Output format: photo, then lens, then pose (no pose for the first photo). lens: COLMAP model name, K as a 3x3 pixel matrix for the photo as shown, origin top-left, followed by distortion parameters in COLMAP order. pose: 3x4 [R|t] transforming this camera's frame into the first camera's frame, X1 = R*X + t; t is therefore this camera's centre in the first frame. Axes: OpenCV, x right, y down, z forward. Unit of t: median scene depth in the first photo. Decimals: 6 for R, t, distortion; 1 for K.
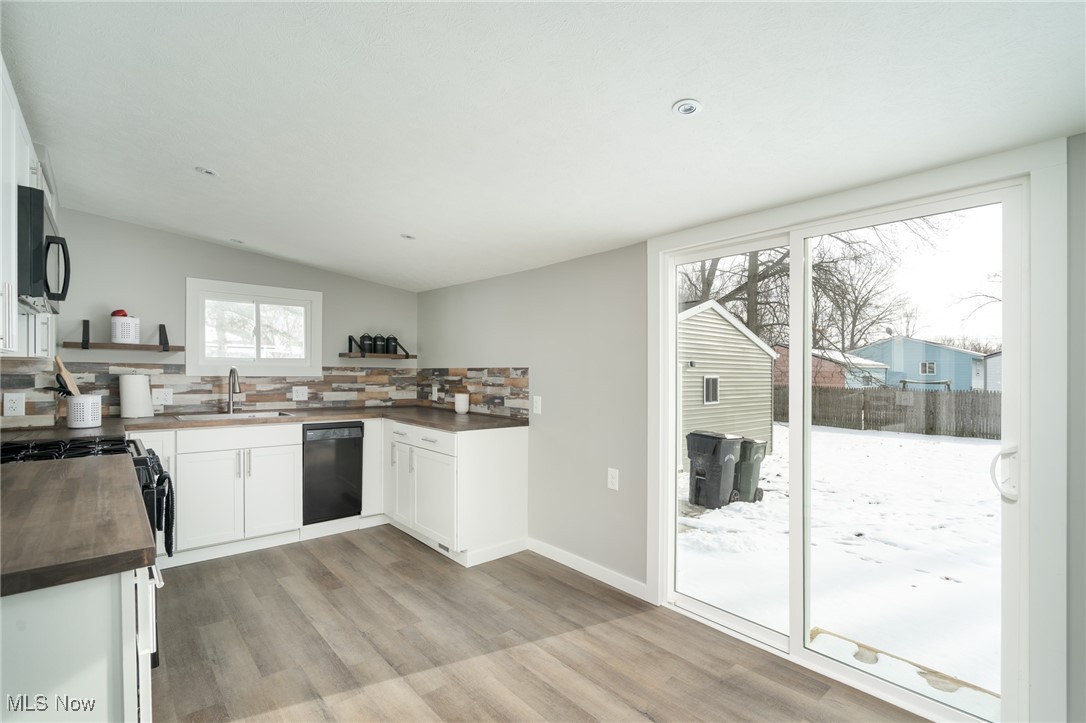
lens RADIAL K [[495.7, 0, 540.9], [0, 495.7, 378.1], [0, 0, 1]] dist [-0.007440, 0.002994]
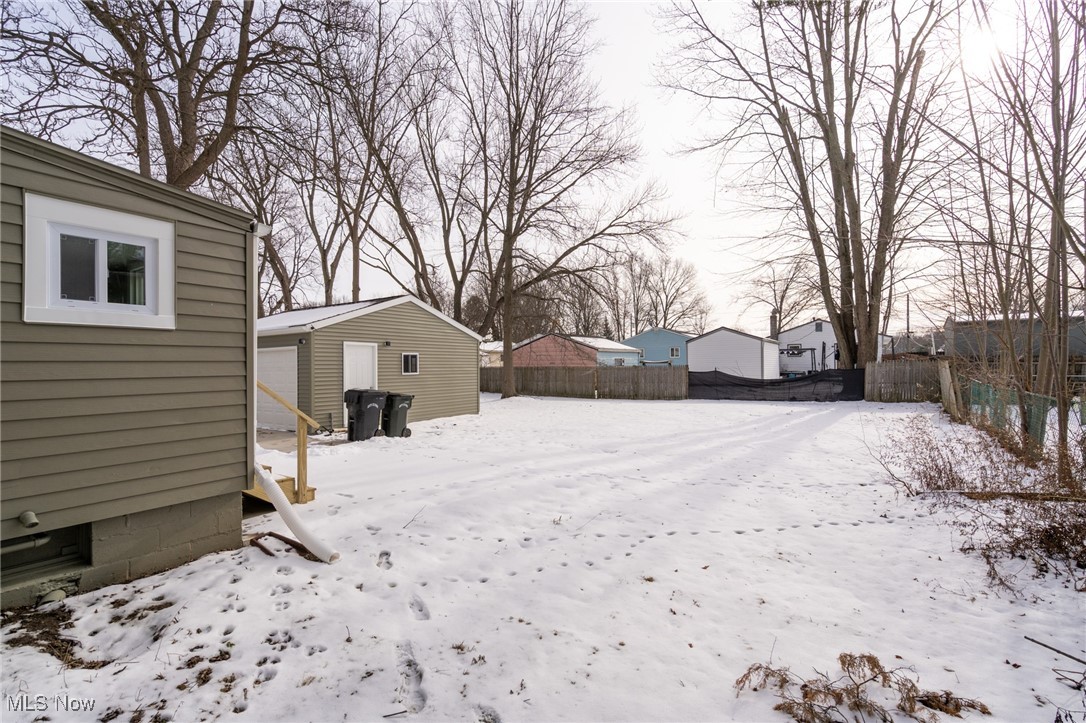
lens RADIAL K [[495.7, 0, 542.3], [0, 495.7, 356.3], [0, 0, 1]] dist [-0.007440, 0.002994]
pose [[0.963129, -0.009455, 0.268875, 0.342876], [0.017416, 0.999477, -0.027238, 0.048228], [-0.268477, 0.030917, 0.962790, -0.373865]]
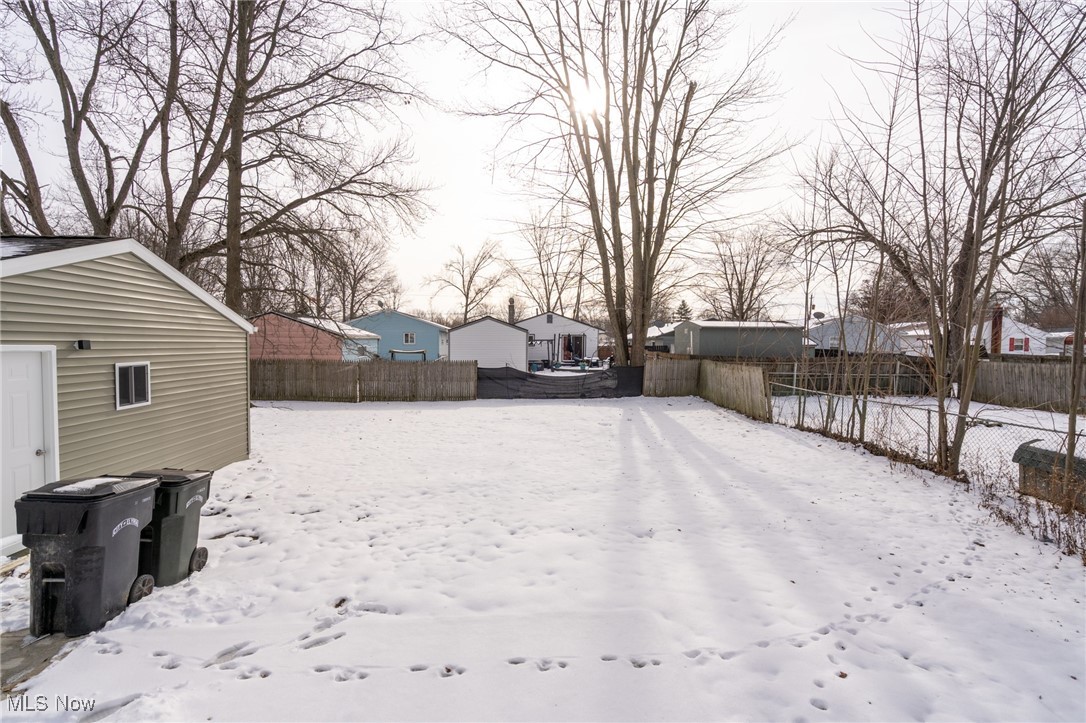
lens RADIAL K [[495.7, 0, 541.4], [0, 495.7, 352.8], [0, 0, 1]] dist [-0.007440, 0.002994]
pose [[0.601096, -0.016485, 0.799007, 0.163402], [0.002599, 0.999822, 0.018674, -0.027834], [-0.799172, -0.009148, 0.601032, 0.223253]]
